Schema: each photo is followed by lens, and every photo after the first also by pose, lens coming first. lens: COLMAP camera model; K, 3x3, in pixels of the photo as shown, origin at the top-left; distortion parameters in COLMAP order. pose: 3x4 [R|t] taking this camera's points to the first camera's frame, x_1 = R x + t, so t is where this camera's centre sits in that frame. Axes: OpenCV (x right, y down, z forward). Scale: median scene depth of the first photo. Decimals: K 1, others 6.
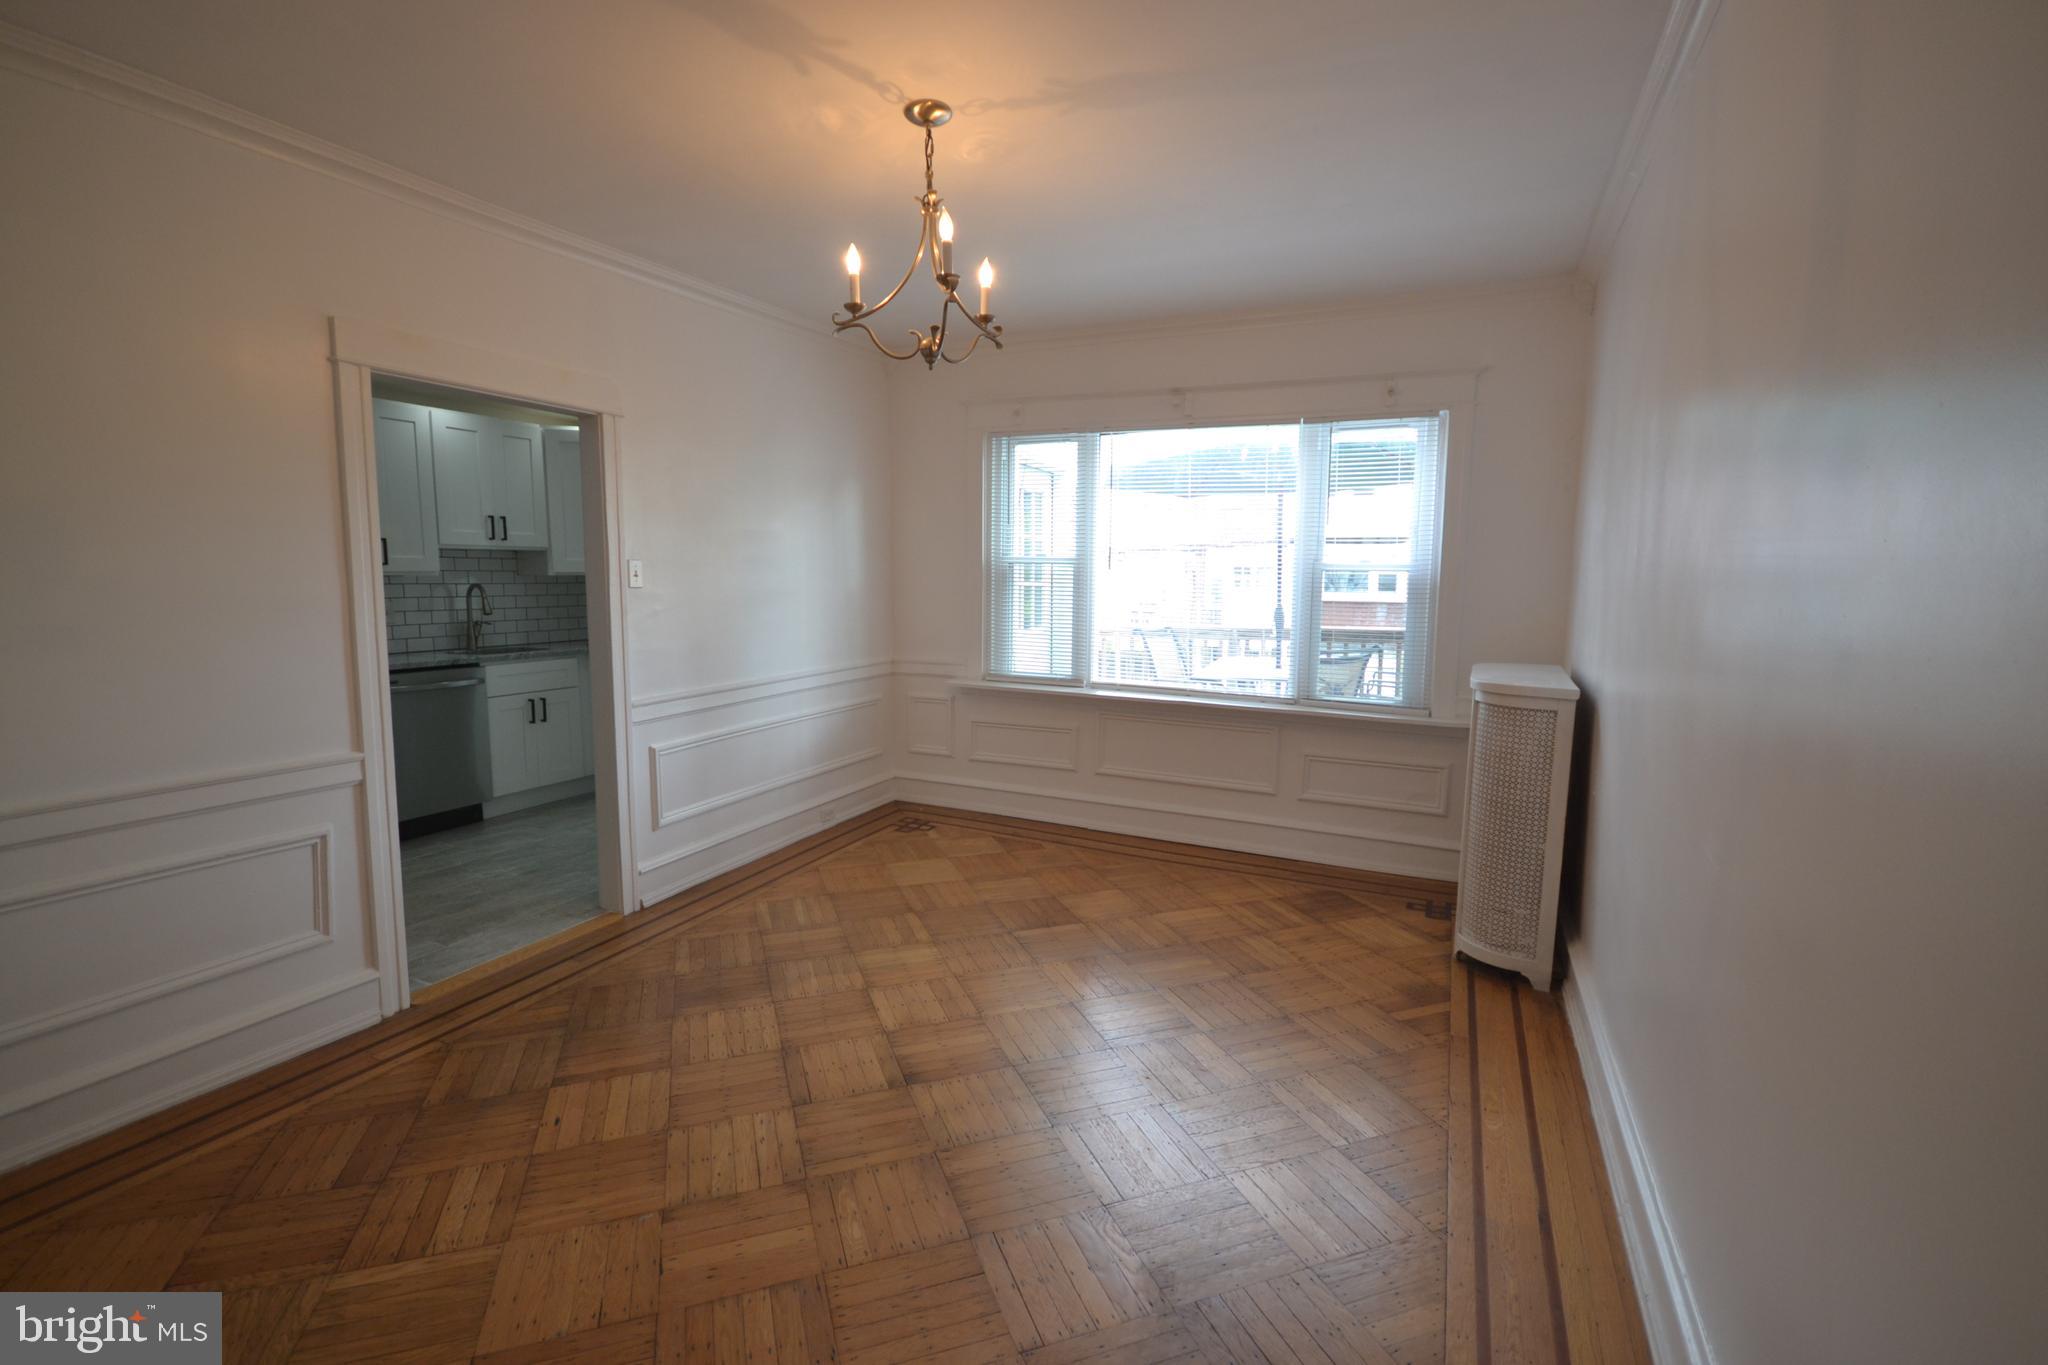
lens RADIAL K [[914.6, 0, 1006.0], [0, 914.6, 676.9], [0, 0, 1]] dist [-0.004208, 0.000375]
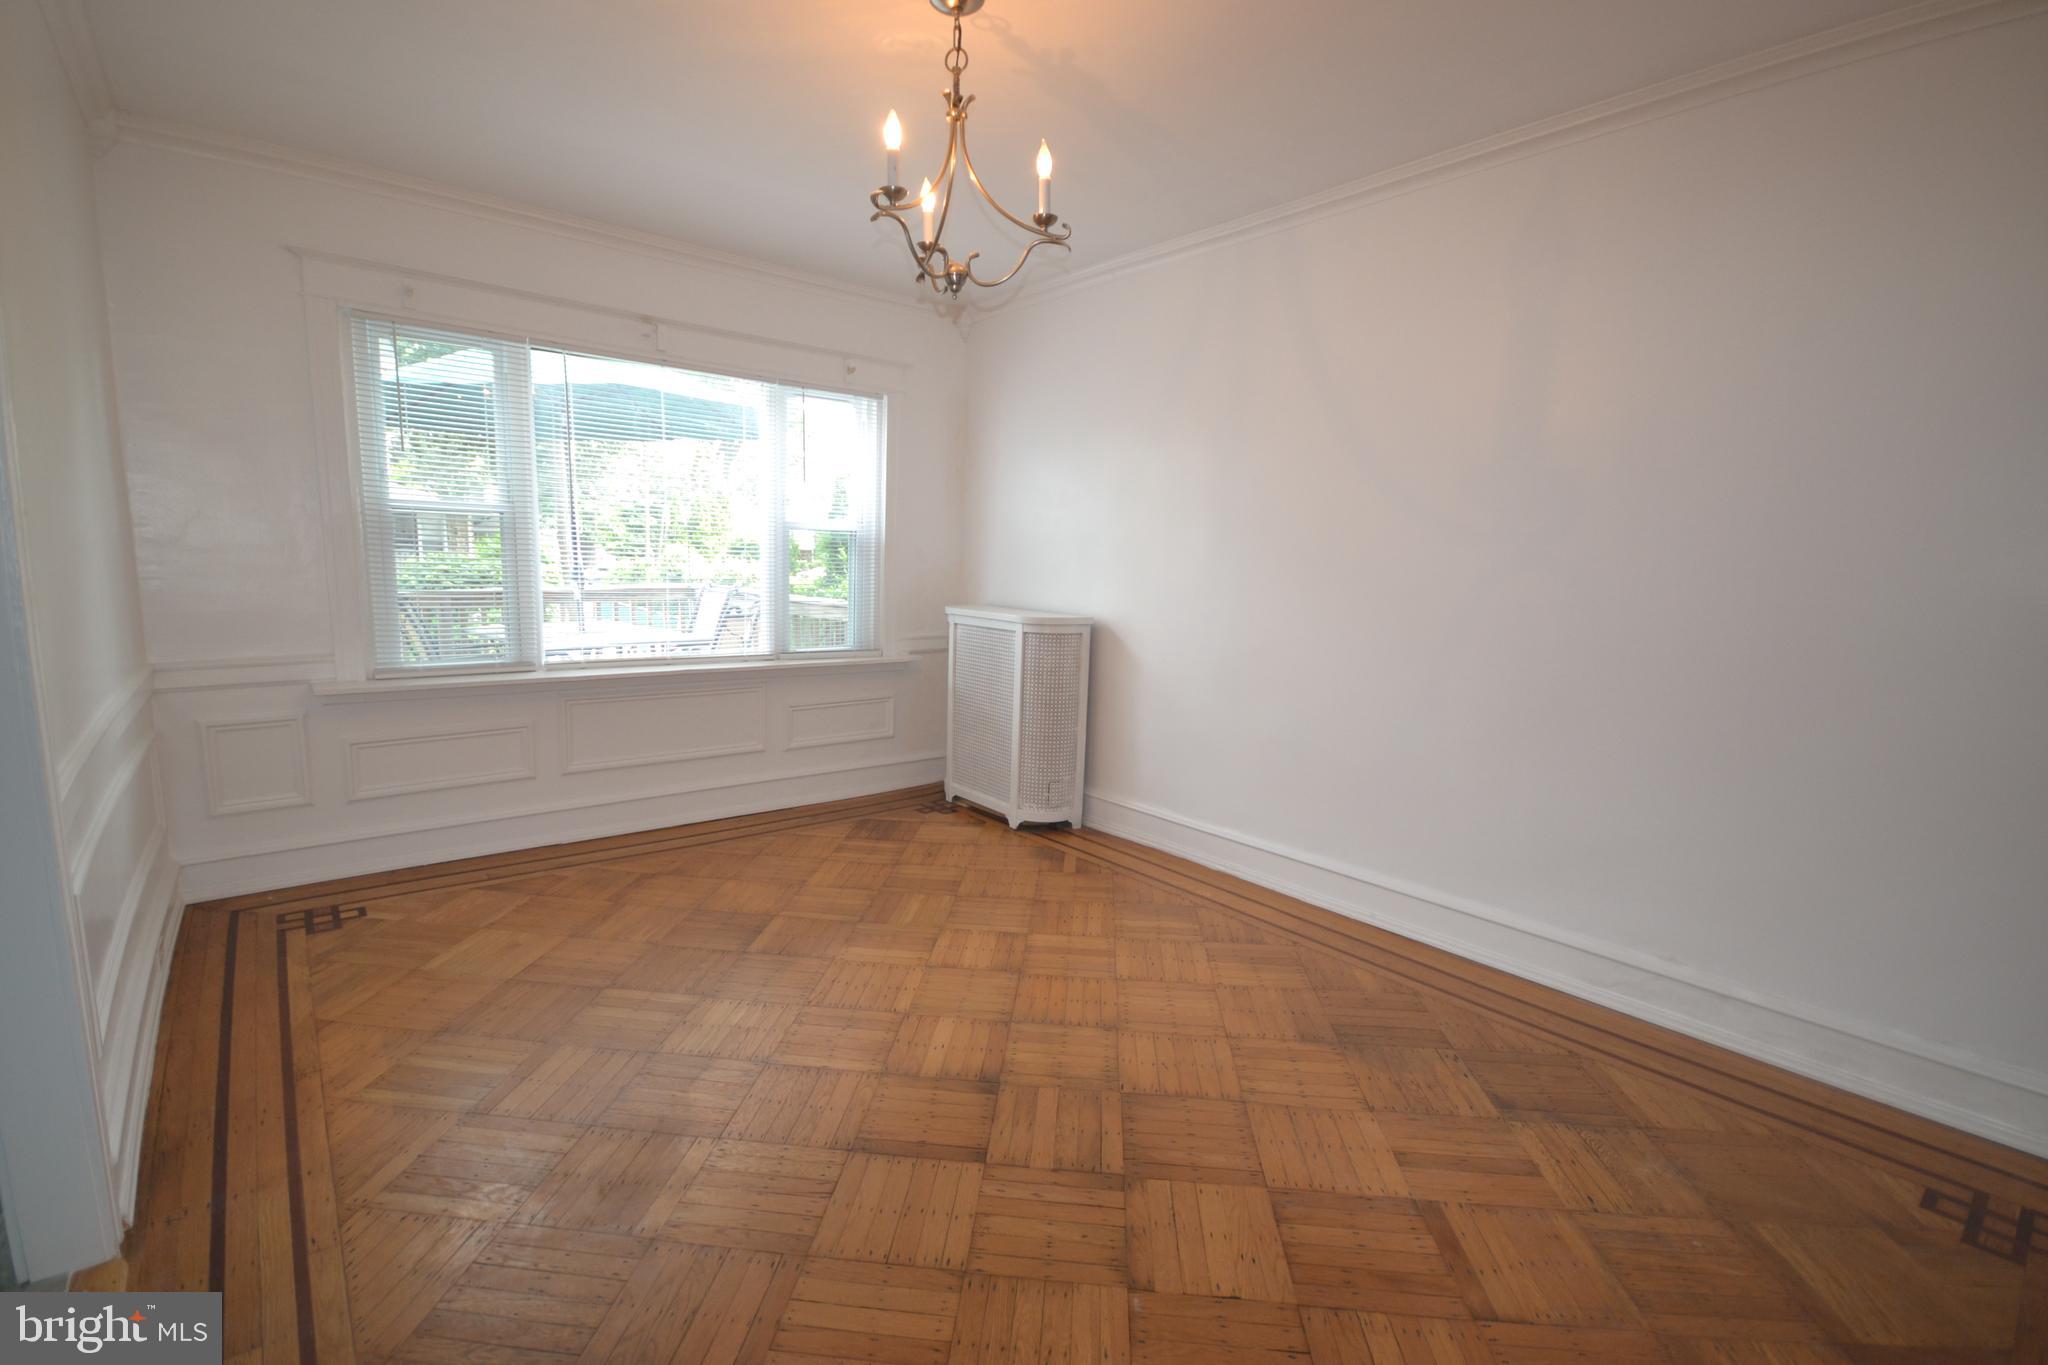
lens RADIAL K [[914.6, 0, 1006.0], [0, 914.6, 676.9], [0, 0, 1]] dist [-0.004208, 0.000375]
pose [[0.415139, -0.123804, 0.901295, -0.522212], [0.080493, 0.991810, 0.099162, -0.033101], [-0.906190, 0.031382, 0.421705, 0.342218]]
